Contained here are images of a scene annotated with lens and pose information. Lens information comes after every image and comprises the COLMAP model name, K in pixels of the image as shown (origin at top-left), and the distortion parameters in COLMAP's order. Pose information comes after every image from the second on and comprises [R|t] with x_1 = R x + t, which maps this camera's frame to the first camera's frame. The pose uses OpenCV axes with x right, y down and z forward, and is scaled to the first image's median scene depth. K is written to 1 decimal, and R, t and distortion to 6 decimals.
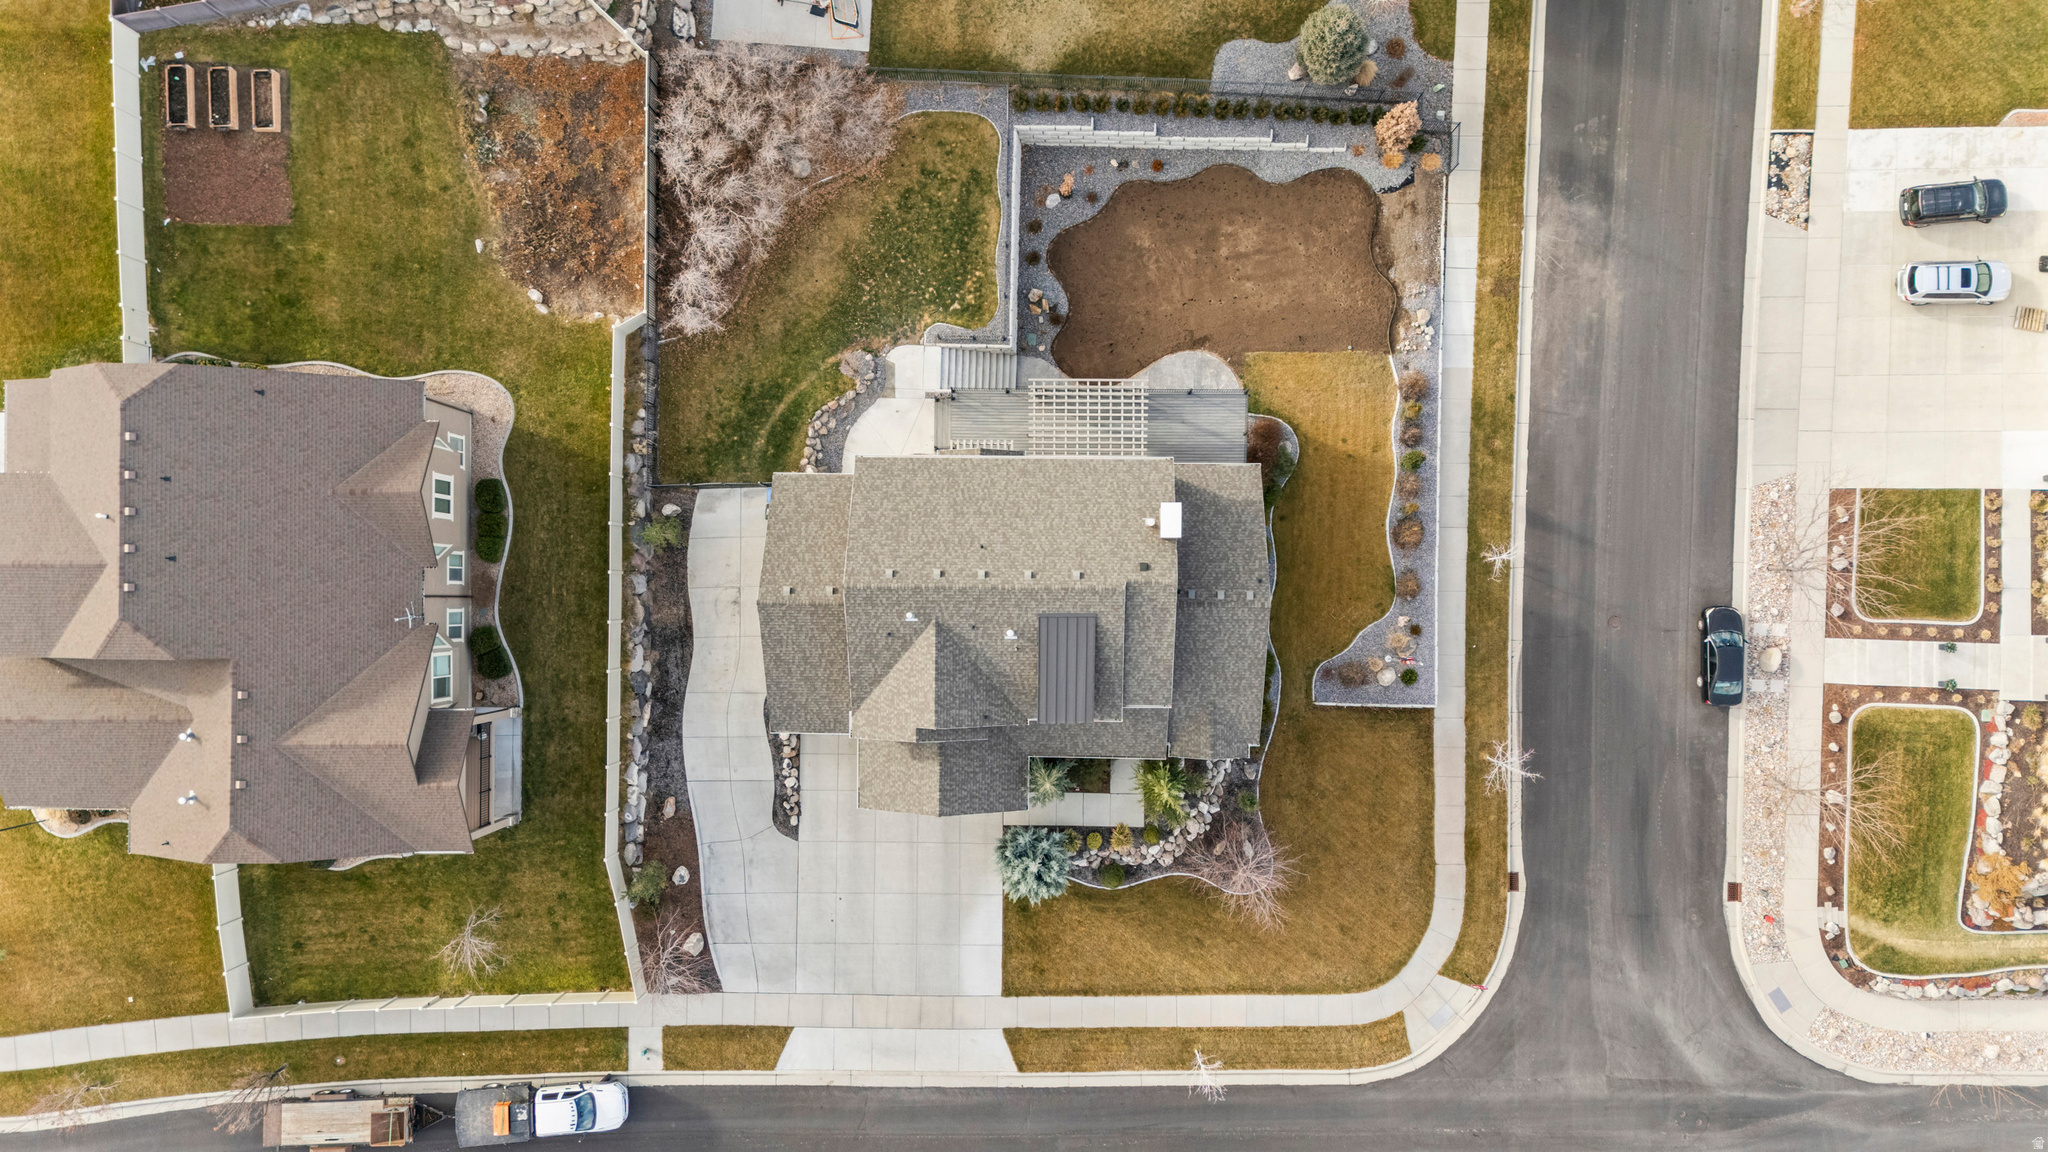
lens RADIAL K [[1495.6, 0, 1025.0], [0, 1495.6, 579.6], [0, 0, 1]] dist [0.085844, -0.085997]
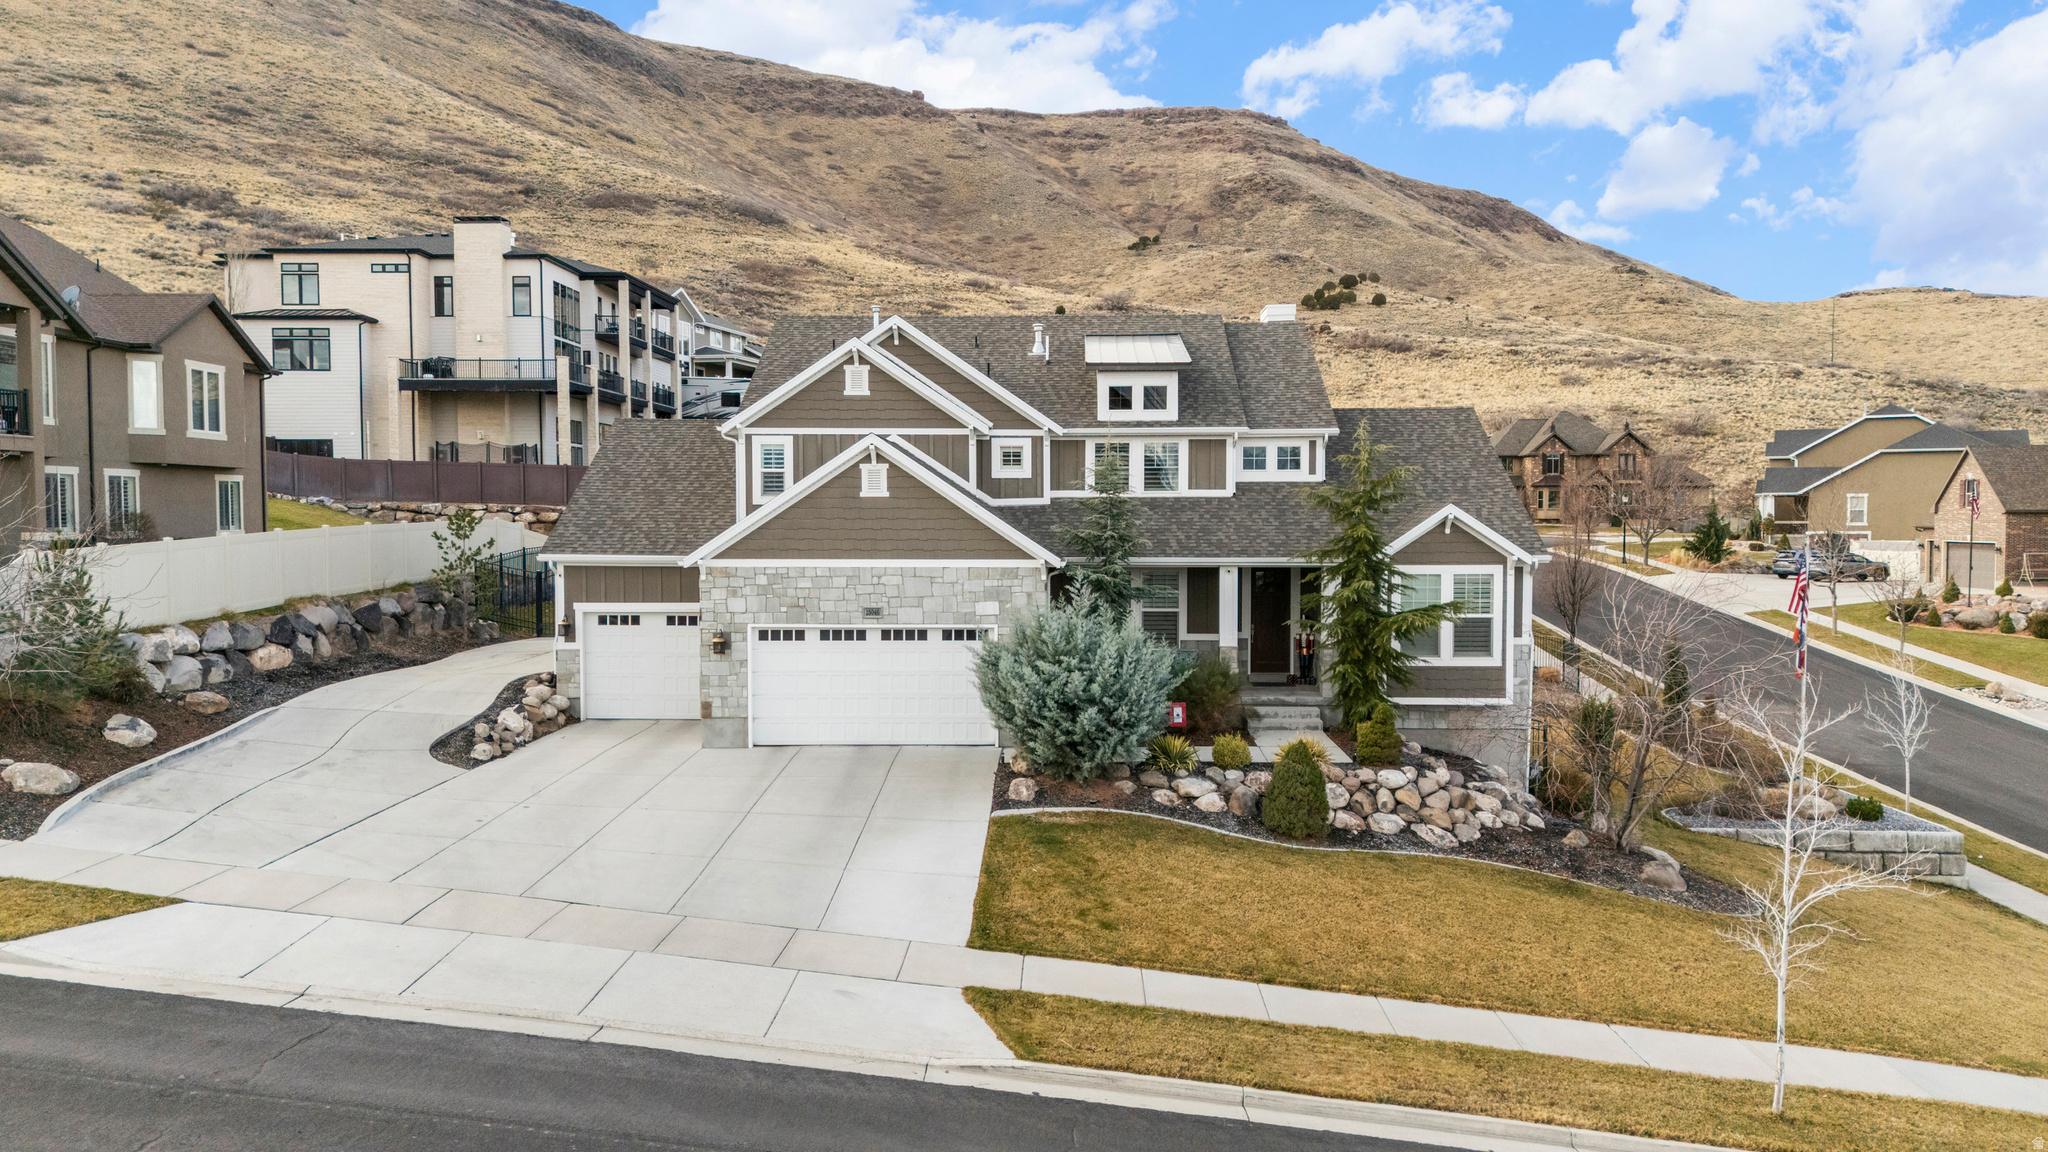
lens RADIAL K [[1492.6, 0, 1024.6], [0, 1492.6, 580.7], [0, 0, 1]] dist [0.090051, -0.090633]
pose [[0.999540, 0.021134, -0.021761, -0.000384], [-0.023054, 0.063009, -0.997747, 0.540692], [-0.019715, 0.997789, 0.063467, 0.895159]]
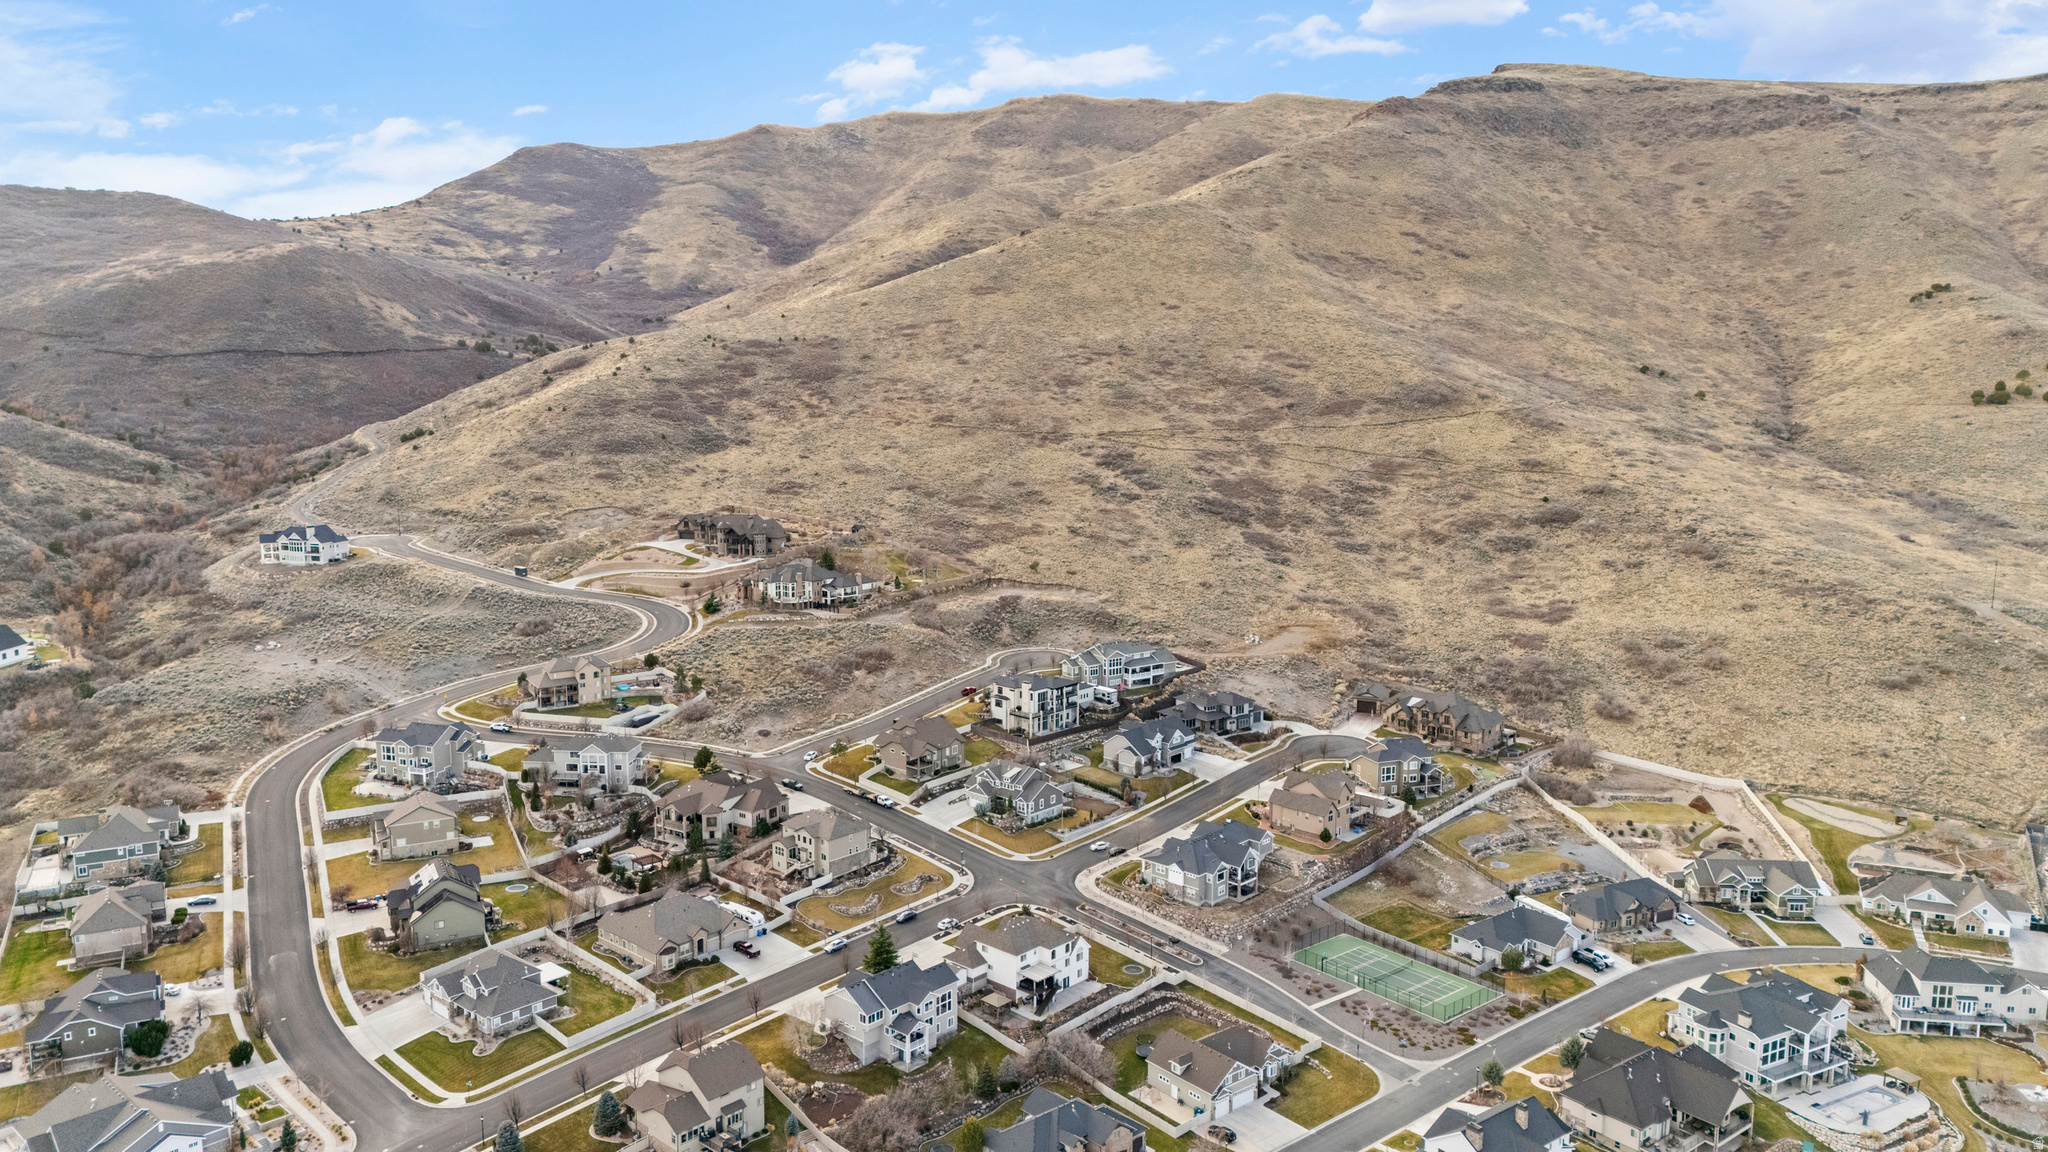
lens RADIAL K [[1489.4, 0, 1018.0], [0, 1489.4, 574.9], [0, 0, 1]] dist [0.088145, -0.089705]
pose [[0.742828, 0.121744, -0.658319, 3.144509], [-0.669476, 0.131123, -0.731169, 3.491048], [-0.002694, 0.983862, 0.178907, -0.646378]]
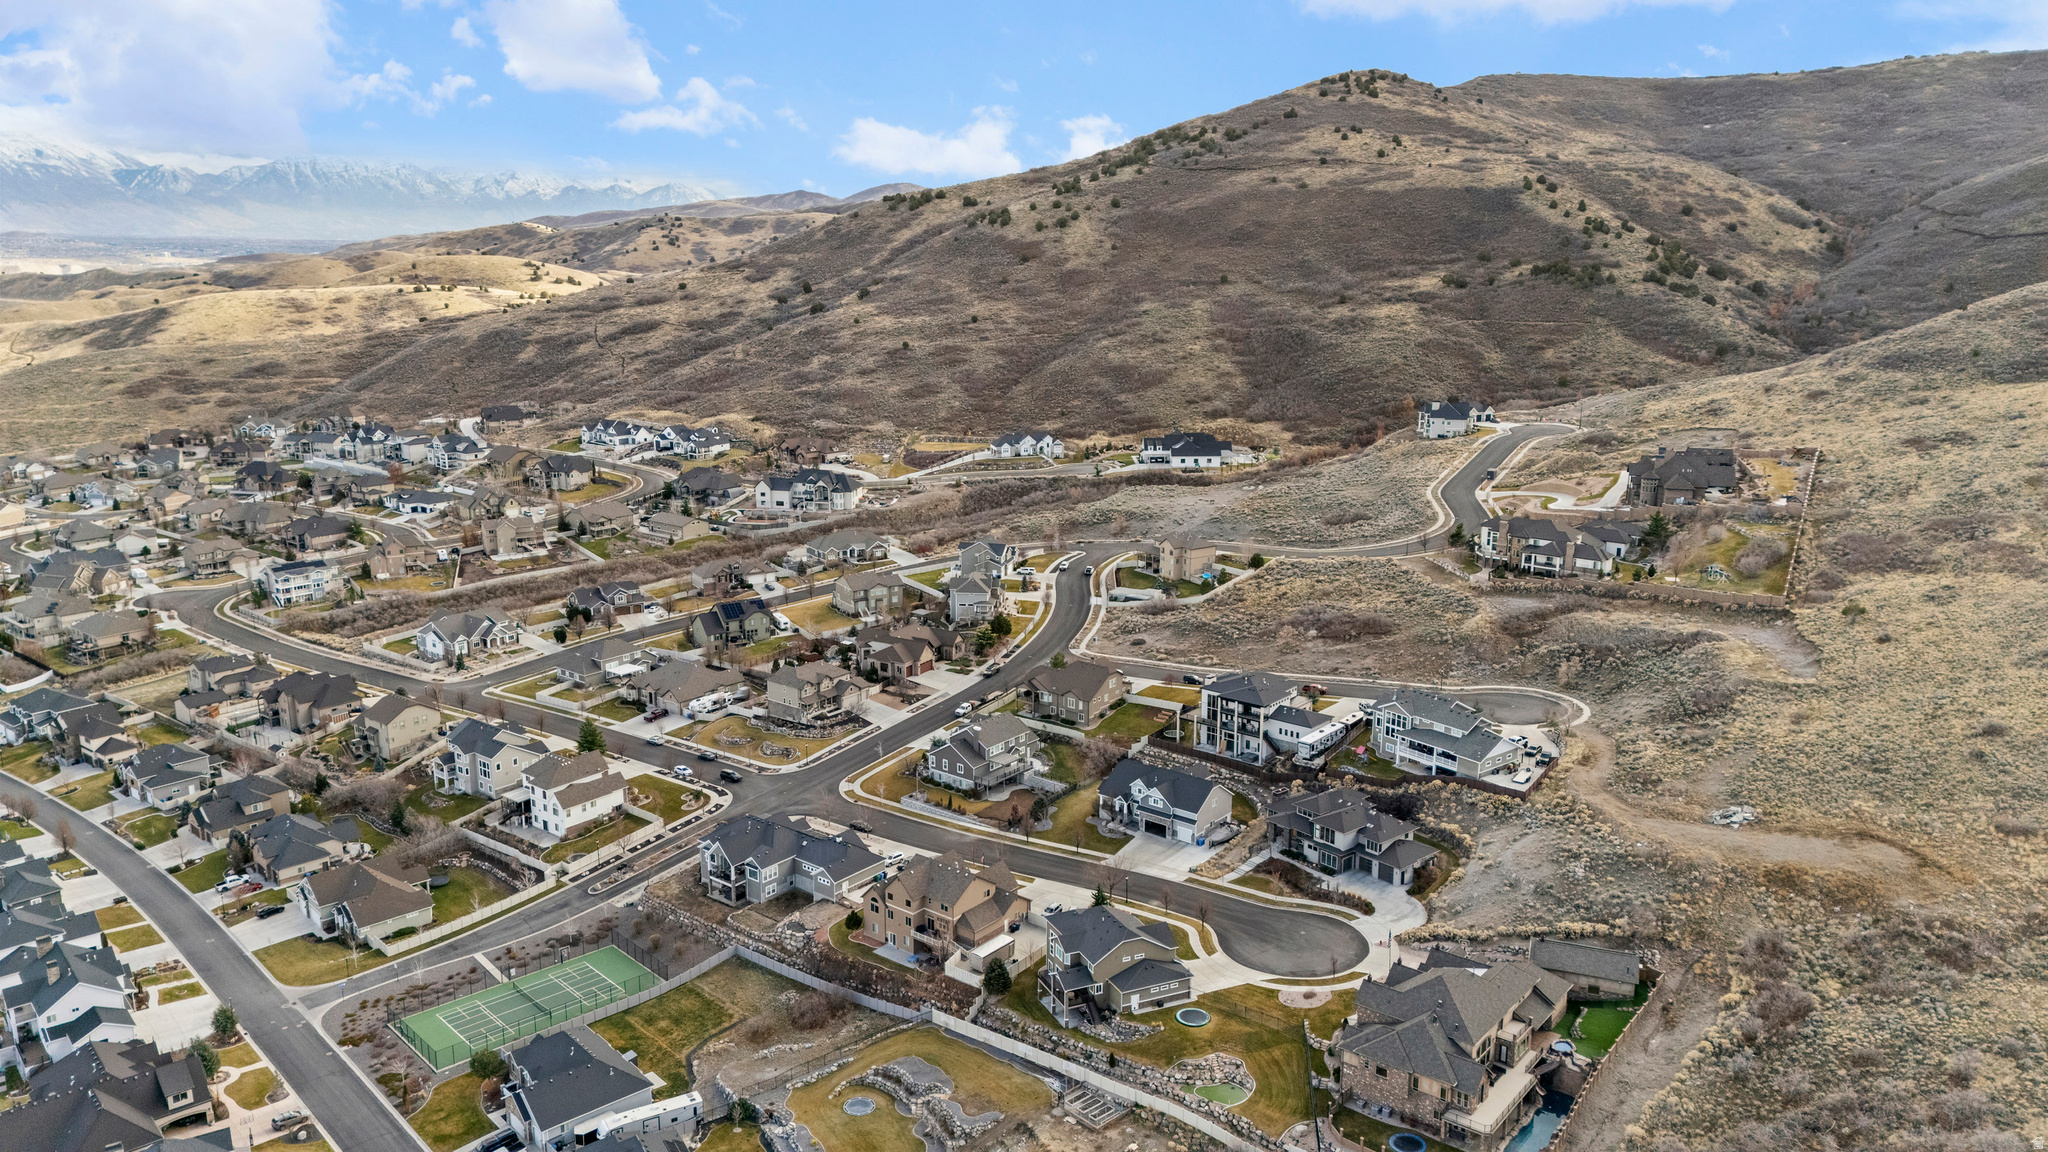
lens RADIAL K [[1495.6, 0, 1025.0], [0, 1495.6, 579.6], [0, 0, 1]] dist [0.085844, -0.085997]
pose [[-0.619744, 0.200433, -0.758778, 3.043637], [-0.784365, -0.125848, 0.607399, -2.588420], [0.026252, 0.971591, 0.235206, -0.534774]]
